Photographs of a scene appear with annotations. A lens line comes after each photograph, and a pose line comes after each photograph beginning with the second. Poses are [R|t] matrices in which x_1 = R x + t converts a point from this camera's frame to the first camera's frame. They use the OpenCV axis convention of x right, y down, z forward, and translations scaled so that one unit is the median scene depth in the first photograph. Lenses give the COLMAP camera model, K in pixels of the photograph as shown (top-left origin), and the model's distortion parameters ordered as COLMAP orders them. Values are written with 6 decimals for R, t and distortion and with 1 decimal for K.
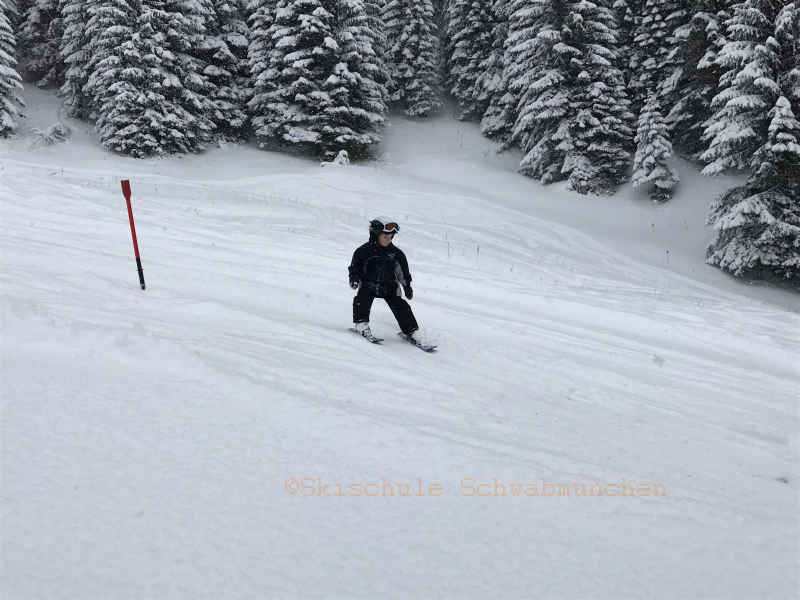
lens RADIAL K [[796.3, 0, 394.3], [0, 796.3, 293.1], [0, 0, 1]] dist [-0.008793, 0.000000]
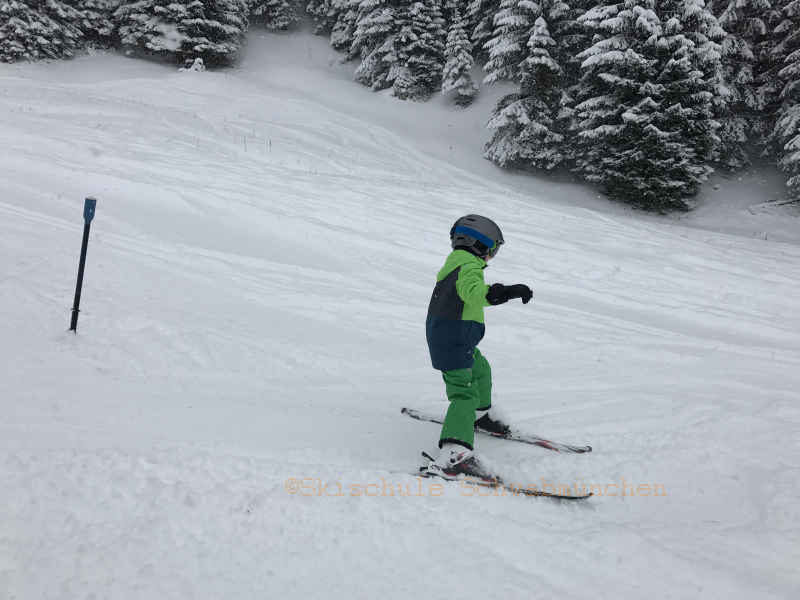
lens RADIAL K [[642.0, 0, 399.2], [0, 642.0, 285.8], [0, 0, 1]] dist [-0.001234, -0.009718]
pose [[0.991945, -0.025230, 0.124130, 0.101396], [0.005708, 0.987870, 0.155181, 0.003399], [-0.126540, -0.153223, 0.980056, 0.002718]]
